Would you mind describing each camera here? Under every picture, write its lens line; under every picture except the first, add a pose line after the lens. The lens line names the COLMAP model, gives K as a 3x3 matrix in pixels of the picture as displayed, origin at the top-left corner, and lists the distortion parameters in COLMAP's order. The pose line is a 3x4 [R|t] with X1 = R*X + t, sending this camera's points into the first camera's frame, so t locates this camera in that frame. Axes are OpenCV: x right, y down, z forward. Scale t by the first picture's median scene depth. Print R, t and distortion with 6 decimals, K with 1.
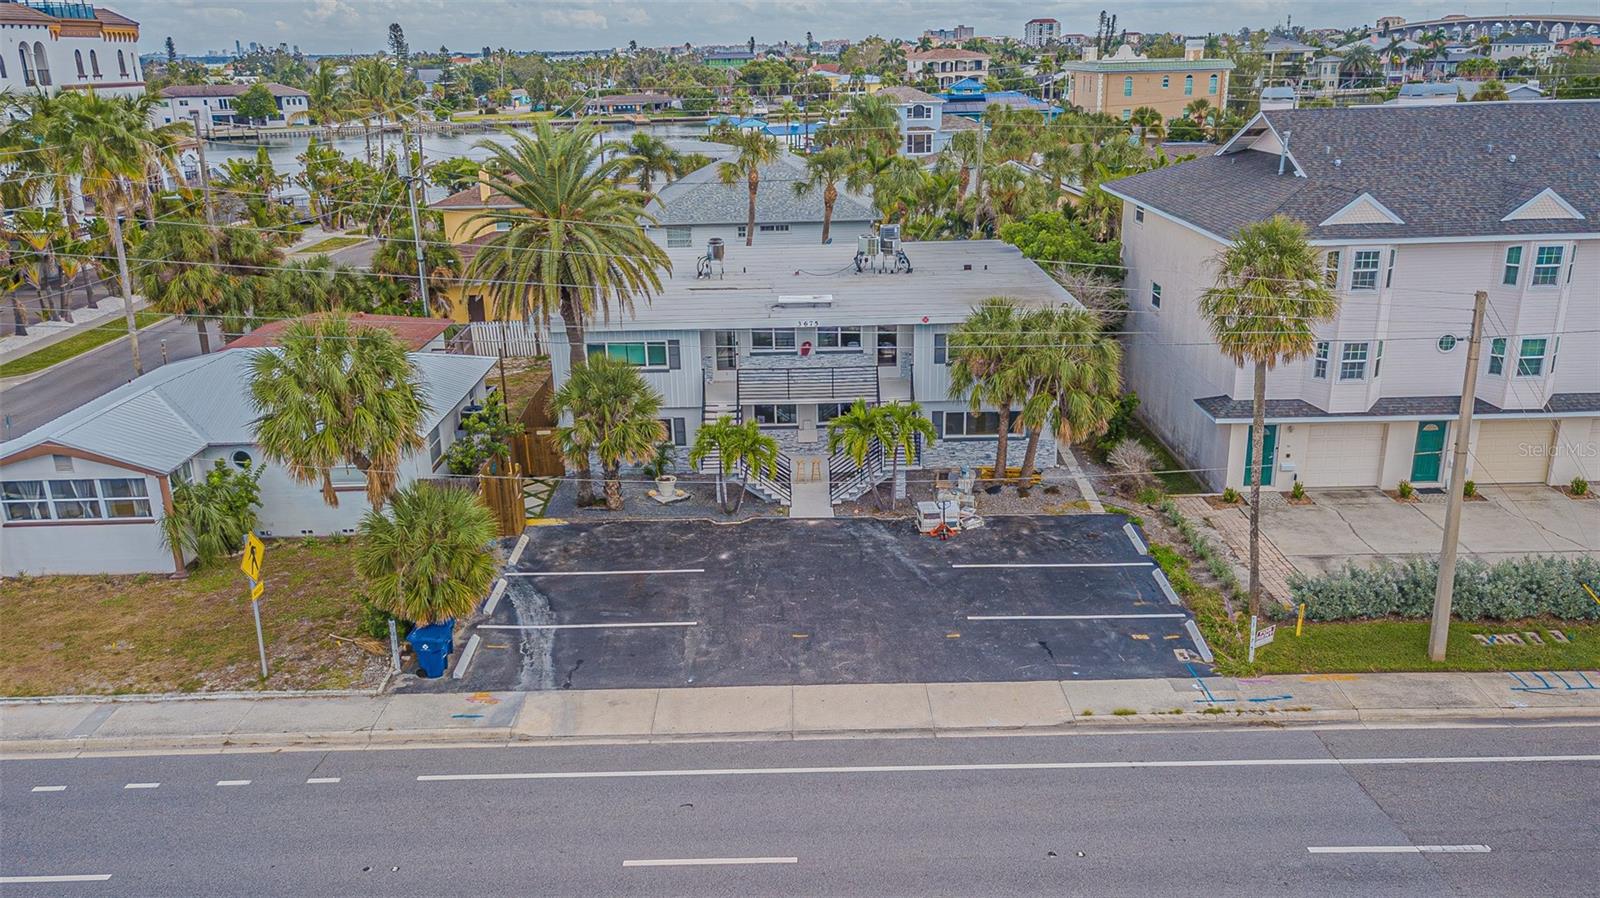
lens RADIAL K [[1232.3, 0, 796.1], [0, 1232.3, 447.9], [0, 0, 1]] dist [0.012367, 0.015176]
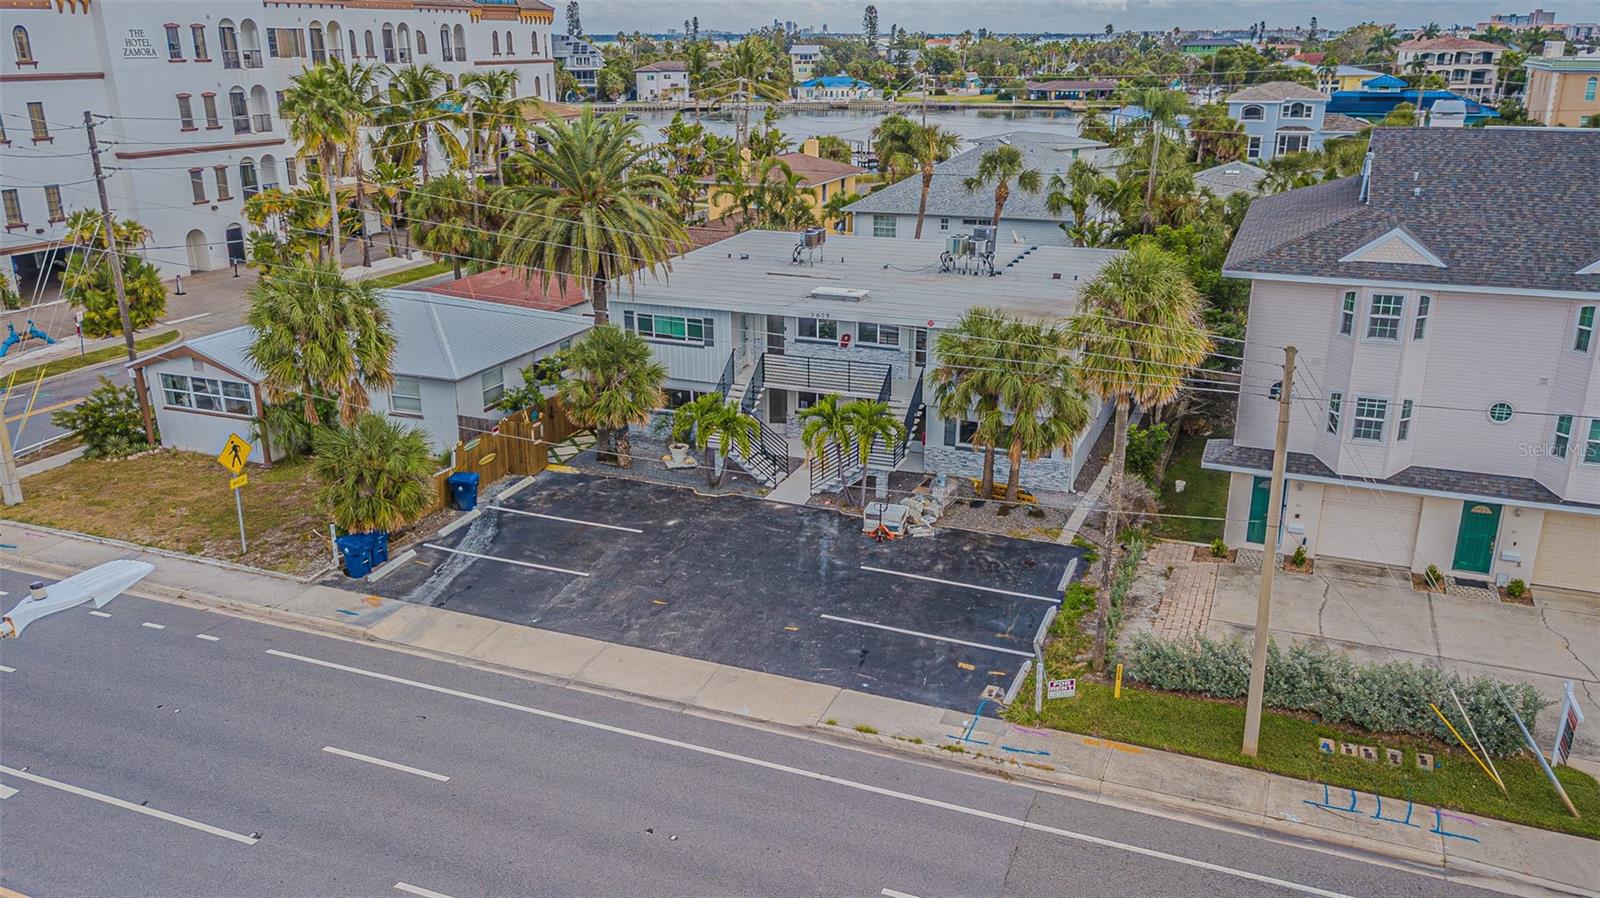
lens RADIAL K [[1241.7, 0, 797.6], [0, 1241.7, 437.1], [0, 0, 1]] dist [0.014696, 0.007874]
pose [[0.924023, 0.134325, -0.357964, 0.387379], [-0.133162, 0.990698, 0.028022, -0.027809], [0.358399, 0.021774, 0.933315, 0.032358]]
